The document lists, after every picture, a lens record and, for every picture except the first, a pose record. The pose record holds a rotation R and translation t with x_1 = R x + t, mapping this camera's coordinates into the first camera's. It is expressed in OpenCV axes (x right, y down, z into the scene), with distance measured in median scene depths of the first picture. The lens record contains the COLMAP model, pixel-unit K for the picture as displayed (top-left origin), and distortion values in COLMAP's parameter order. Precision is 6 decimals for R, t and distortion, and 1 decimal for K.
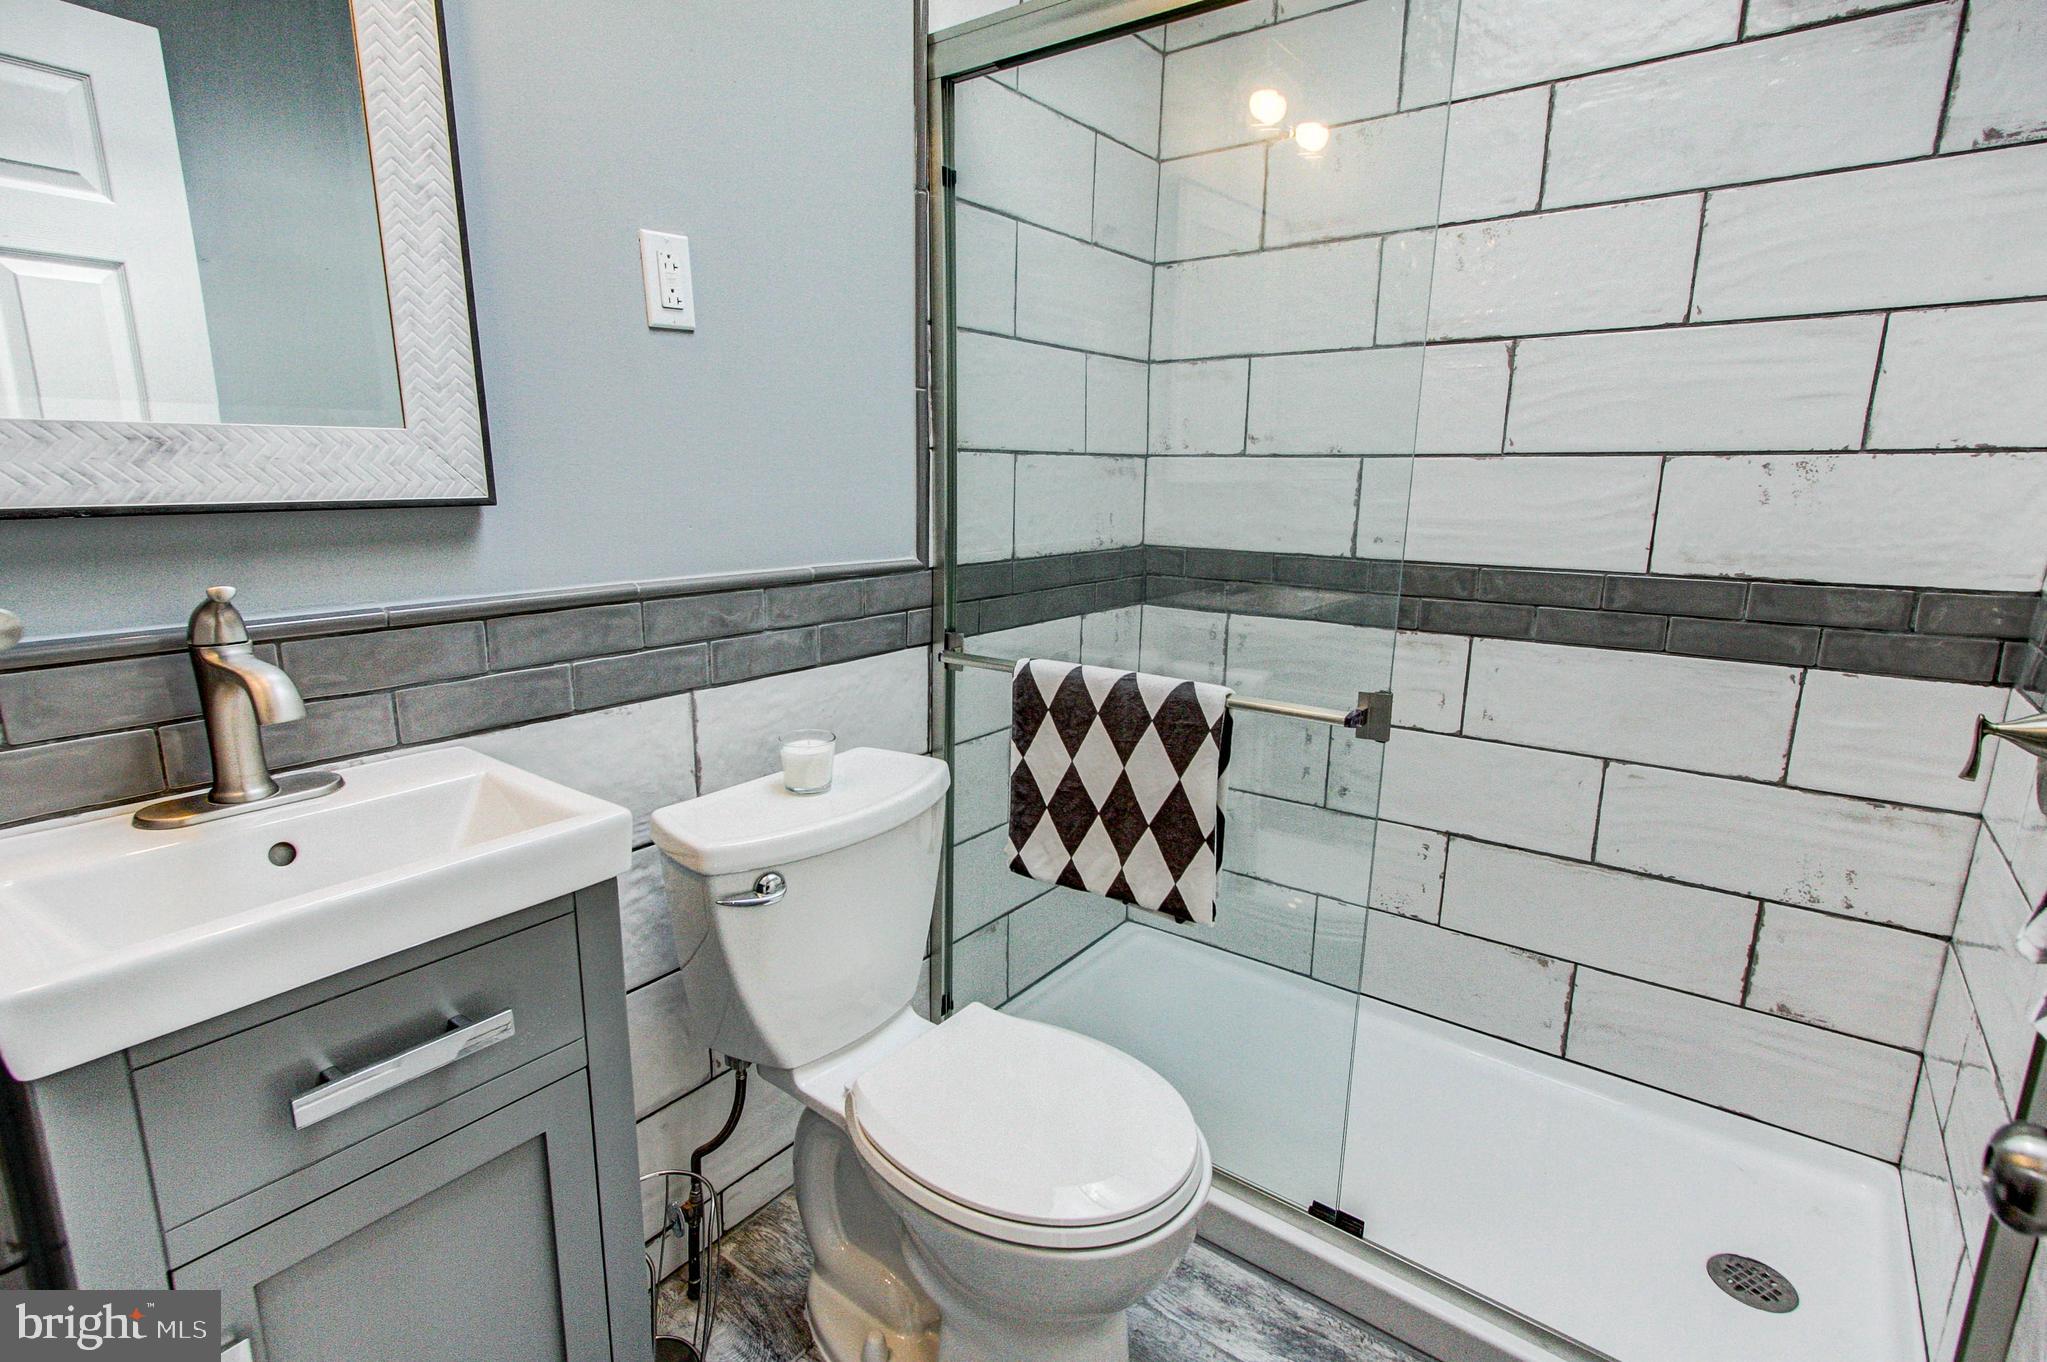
lens RADIAL K [[1000.4, 0, 990.7], [0, 1000.4, 690.7], [0, 0, 1]] dist [0.002720, 0.002008]
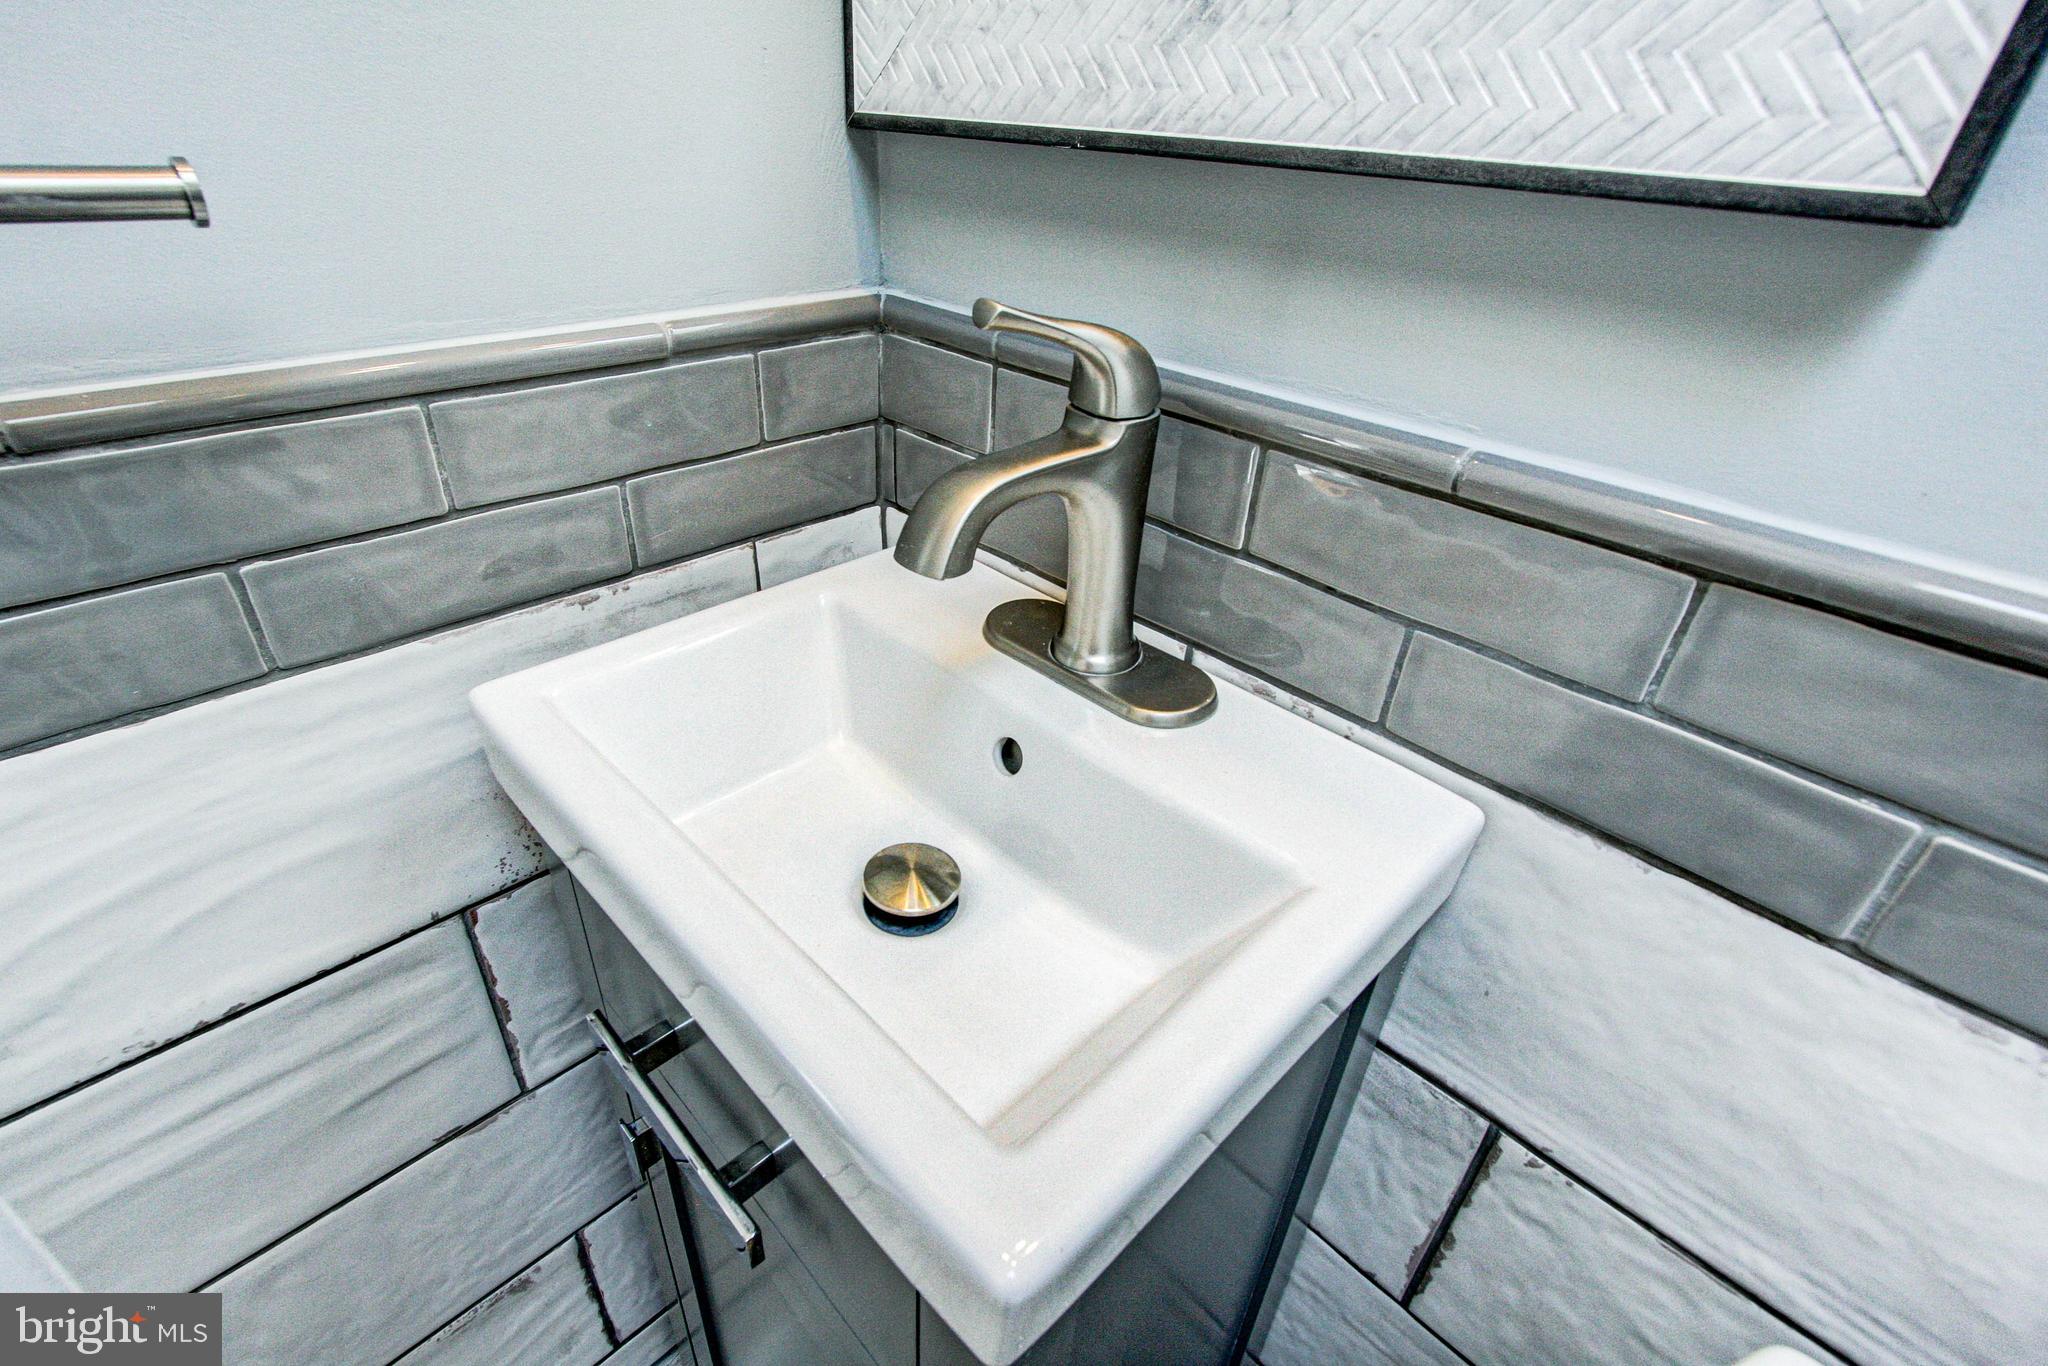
lens RADIAL K [[991.7, 0, 1004.4], [0, 991.7, 690.6], [0, 0, 1]] dist [0.002110, 0.006331]
pose [[-0.147530, 0.521516, -0.840391, -0.132194], [-0.242693, 0.804623, 0.541924, -0.136080], [0.958820, 0.283907, 0.007862, 0.634652]]
